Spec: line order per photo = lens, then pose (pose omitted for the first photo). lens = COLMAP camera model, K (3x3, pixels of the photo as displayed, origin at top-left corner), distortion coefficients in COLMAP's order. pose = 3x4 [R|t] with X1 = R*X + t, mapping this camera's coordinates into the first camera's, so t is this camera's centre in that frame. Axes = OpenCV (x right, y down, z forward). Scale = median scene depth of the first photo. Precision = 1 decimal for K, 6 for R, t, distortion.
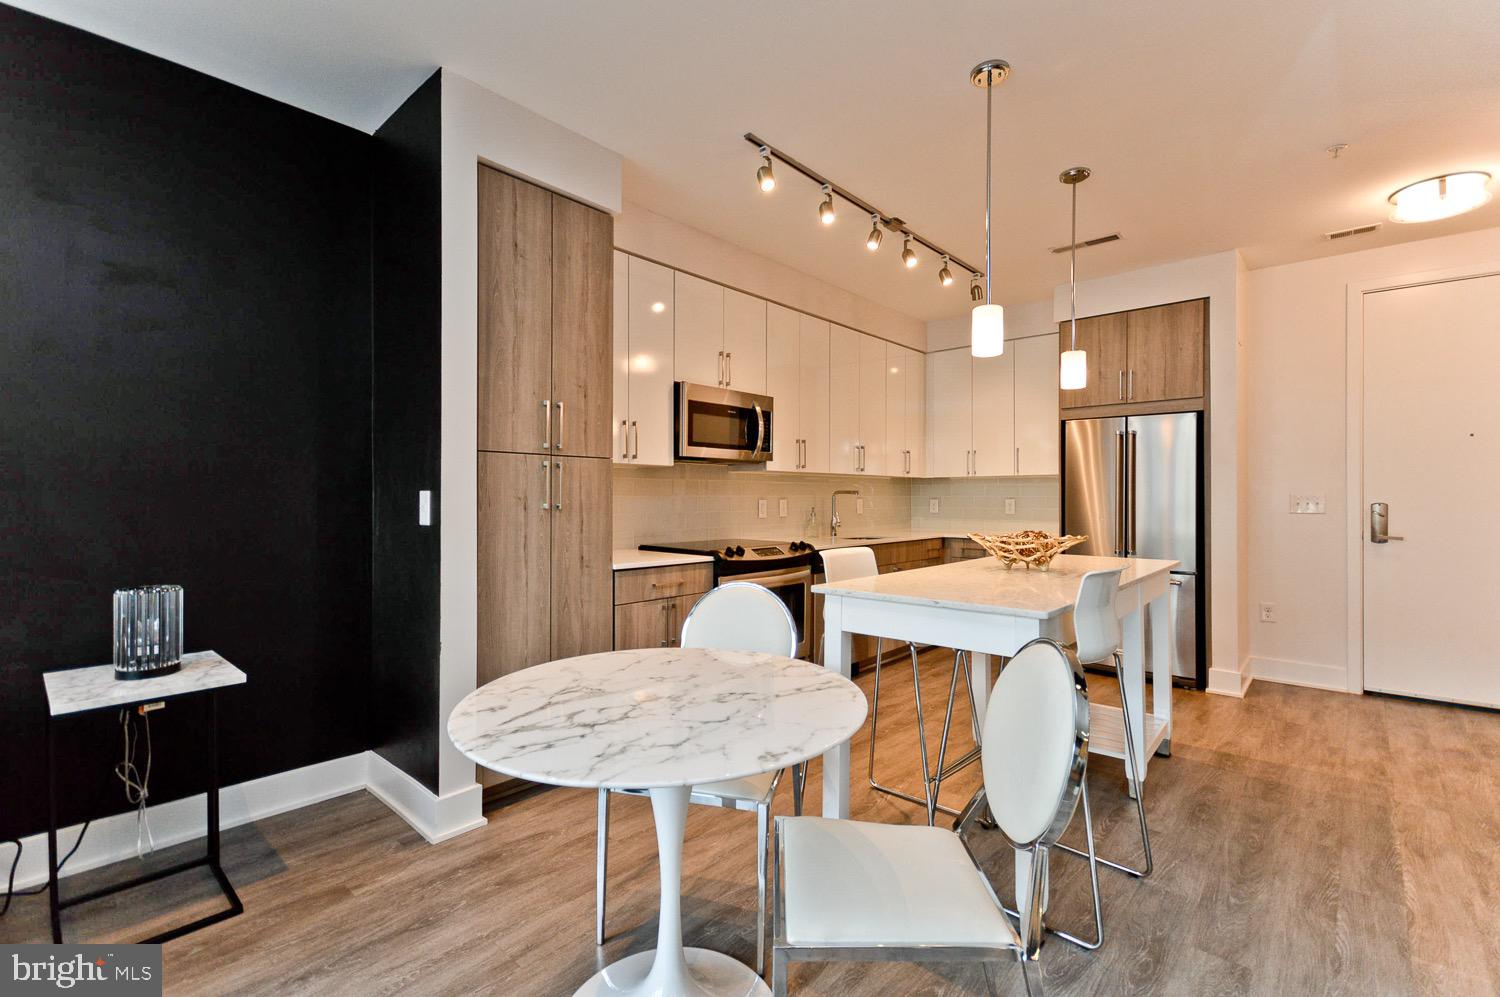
lens RADIAL K [[672.2, 0, 750.0], [0, 672.2, 498.5], [0, 0, 1]] dist [0.022186, -0.000295]
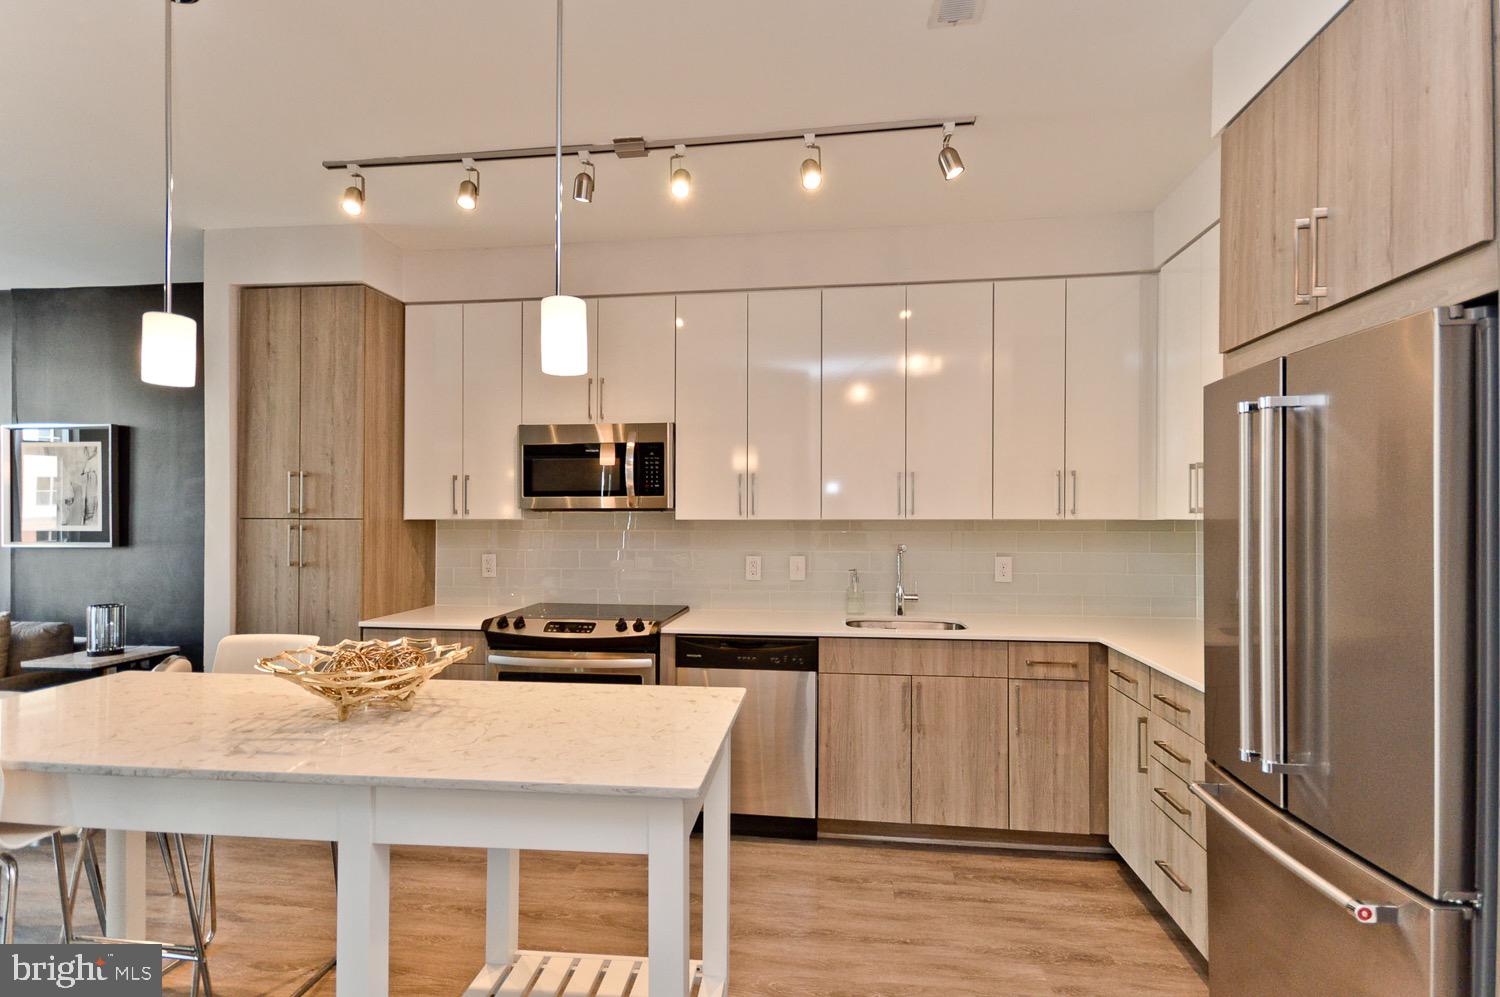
lens RADIAL K [[725.9, 0, 734.2], [0, 725.9, 517.5], [0, 0, 1]] dist [0.019234, 0.000030]
pose [[0.558835, -0.001558, -0.829277, 0.795430], [-0.002167, 0.999992, -0.003339, -0.044764], [0.829276, 0.003663, 0.558828, 0.645656]]
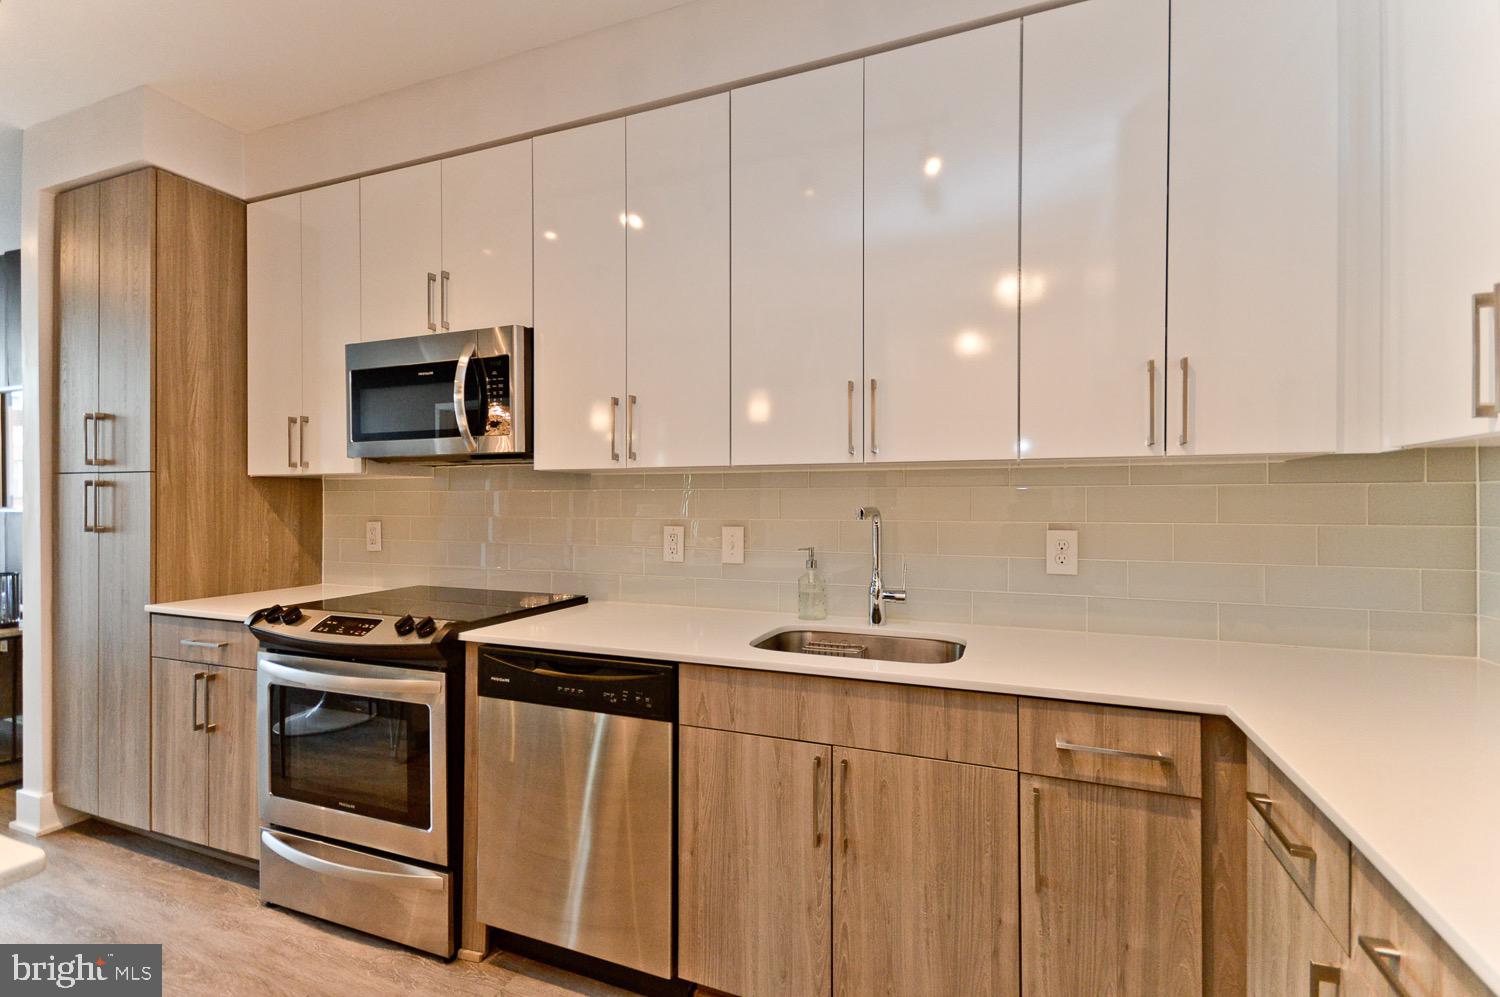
lens RADIAL K [[672.2, 0, 750.0], [0, 672.2, 498.5], [0, 0, 1]] dist [0.022186, -0.000295]
pose [[0.335632, -0.005164, -0.941979, 0.608430], [-0.003045, 0.999974, -0.006567, -0.018669], [0.941988, 0.005072, 0.335607, 1.059463]]
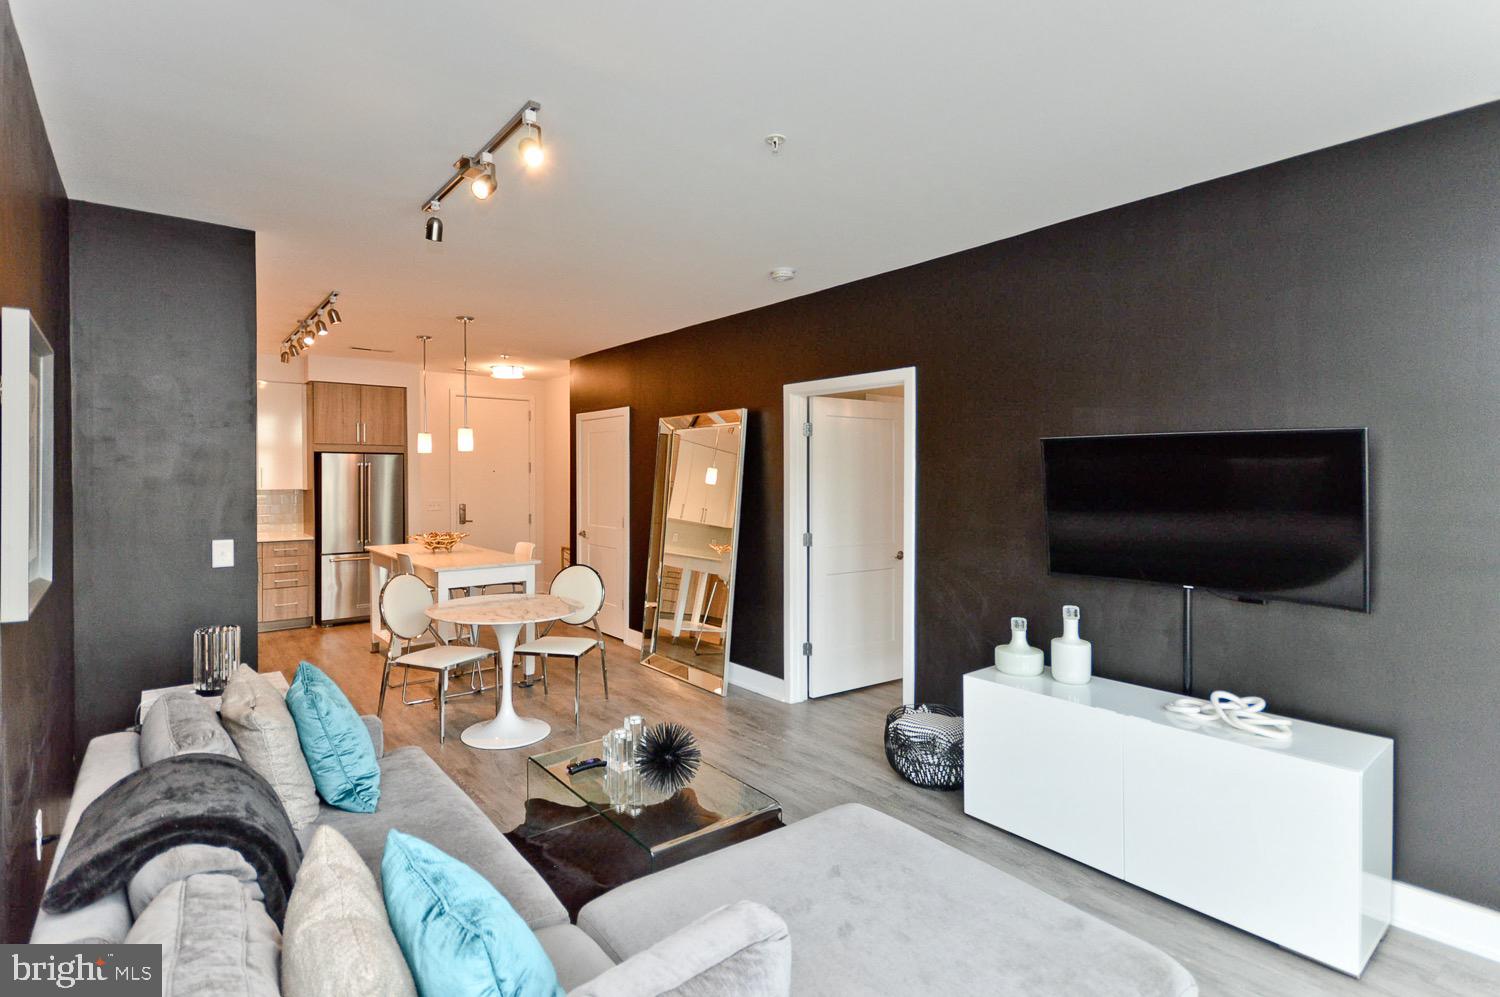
lens RADIAL K [[749.0, 0, 749.9], [0, 749.0, 475.9], [0, 0, 1]] dist [0.001254, 0.000046]
pose [[0.147550, -0.006028, 0.989036, -1.148608], [0.005221, 0.999972, 0.005316, -0.084803], [-0.989041, 0.004380, 0.147577, -0.149270]]
